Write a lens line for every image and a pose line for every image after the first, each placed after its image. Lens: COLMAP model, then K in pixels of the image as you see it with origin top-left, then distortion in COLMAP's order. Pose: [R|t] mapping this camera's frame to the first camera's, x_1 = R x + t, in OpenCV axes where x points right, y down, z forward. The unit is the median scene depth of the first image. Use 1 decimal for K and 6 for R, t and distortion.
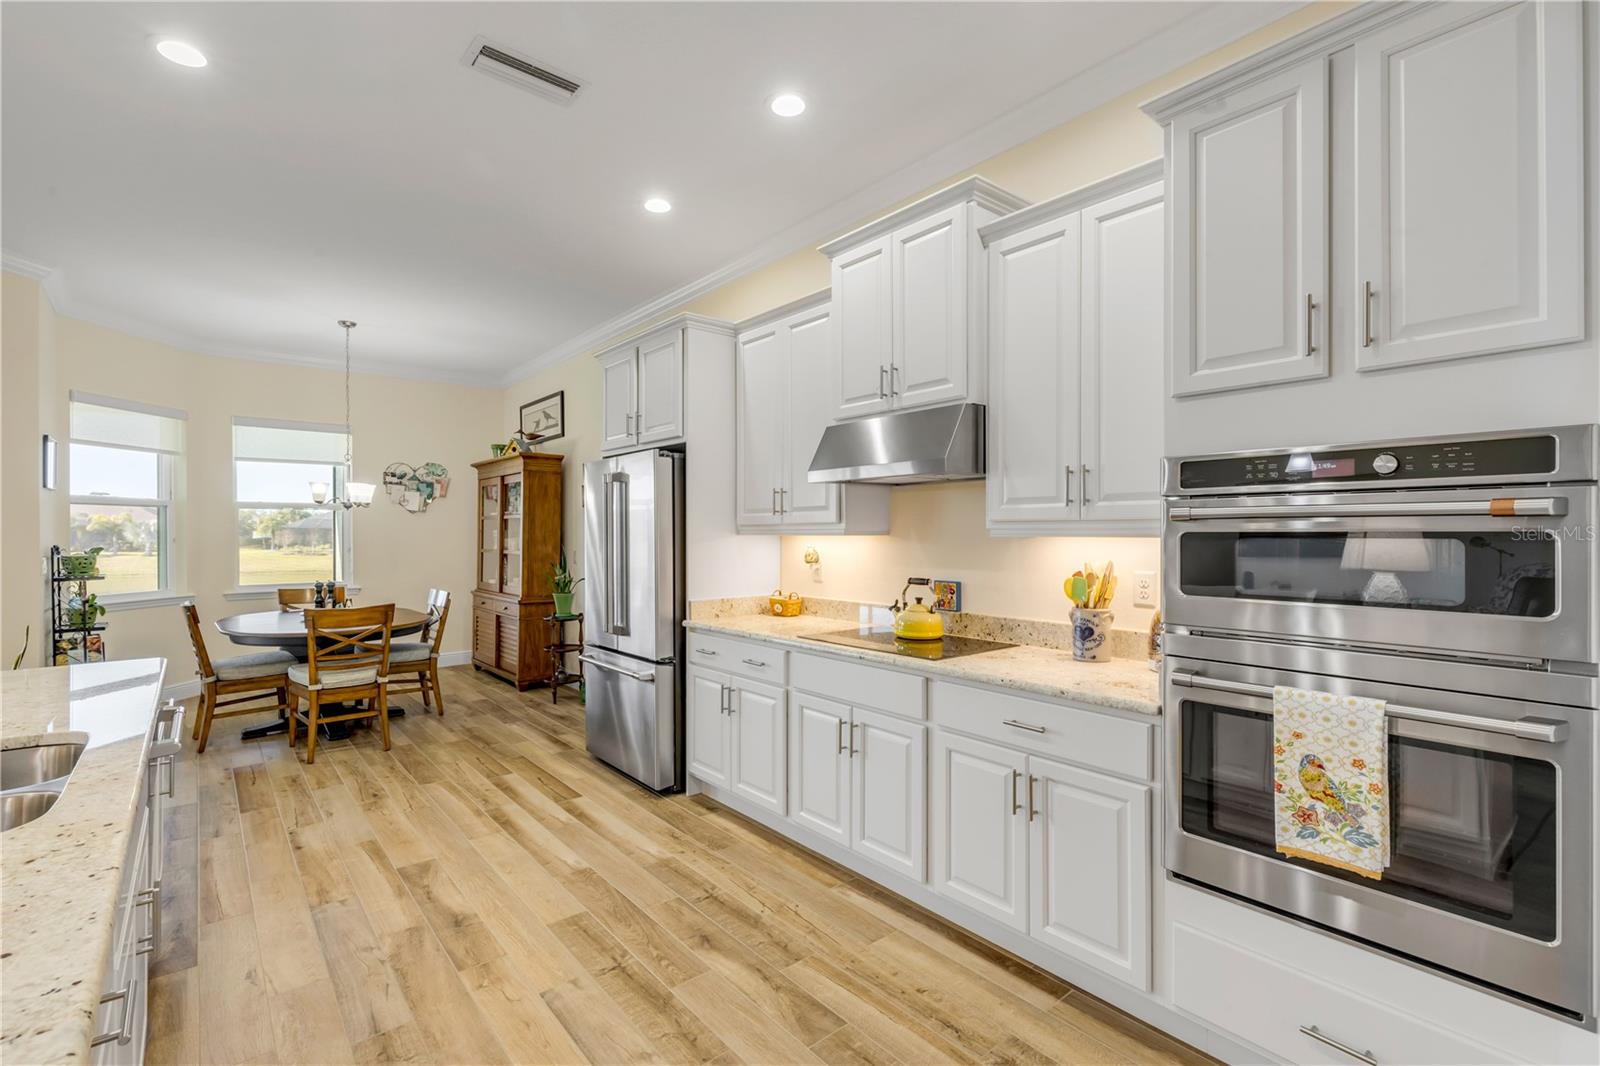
lens RADIAL K [[716.4, 0, 795.6], [0, 716.4, 531.9], [0, 0, 1]] dist [0.006802, -0.001491]
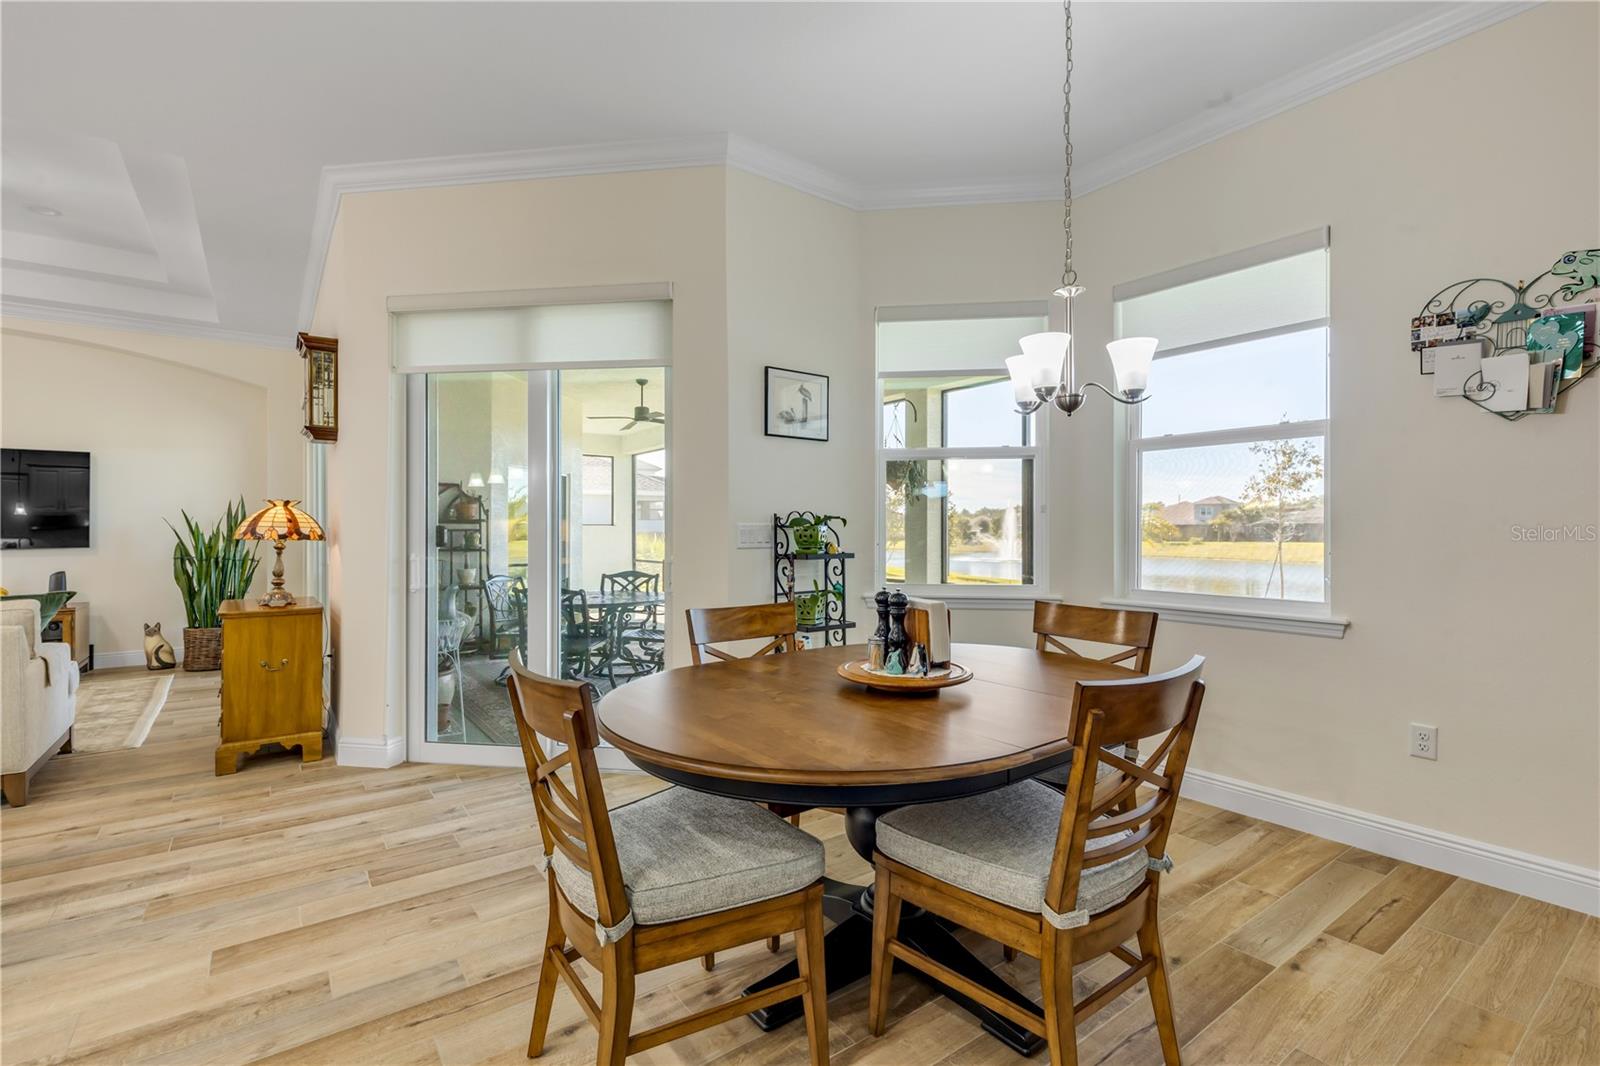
lens RADIAL K [[716.4, 0, 794.5], [0, 716.4, 529.6], [0, 0, 1]] dist [0.006802, -0.001491]
pose [[-0.059929, 0.001985, -0.998201, -0.359527], [0.003308, 0.999993, 0.001790, 0.049966], [0.998197, -0.003195, -0.059935, 1.399702]]
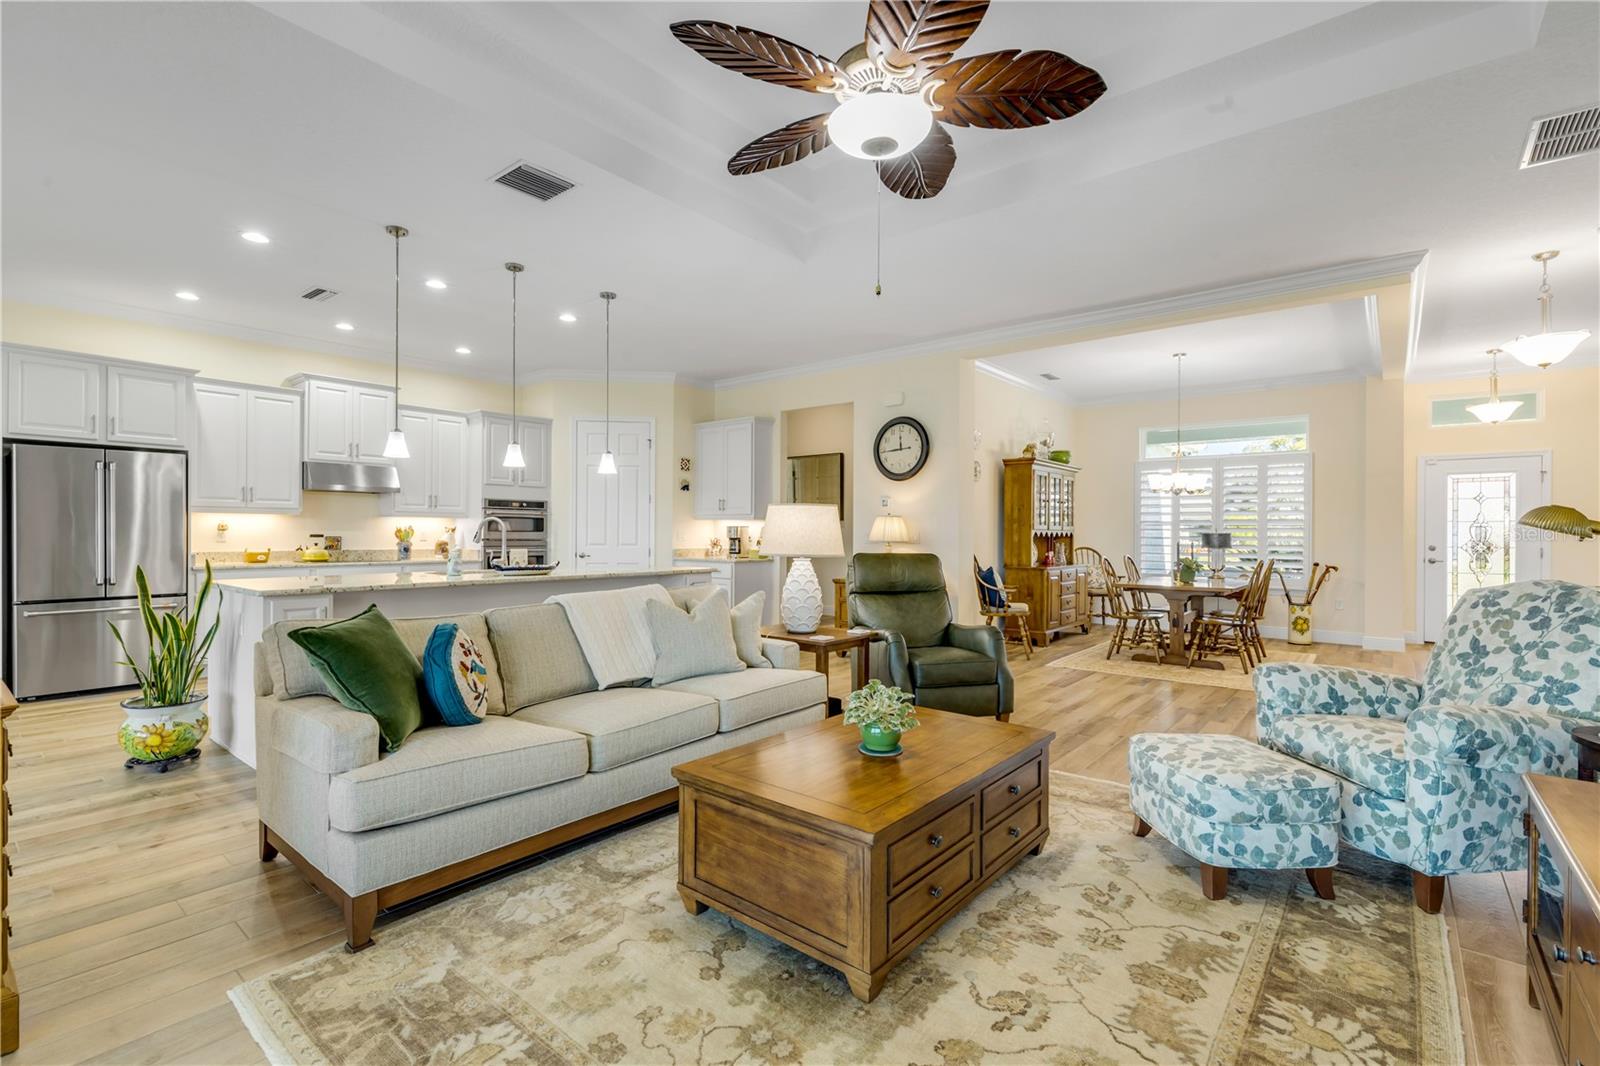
lens RADIAL K [[716.4, 0, 796.1], [0, 716.4, 534.7], [0, 0, 1]] dist [0.006802, -0.001491]
pose [[-0.185804, -0.001626, 0.982586, -2.008443], [-0.006652, 0.999978, 0.000397, 0.046998], [-0.982564, -0.006462, -0.185811, 0.006679]]
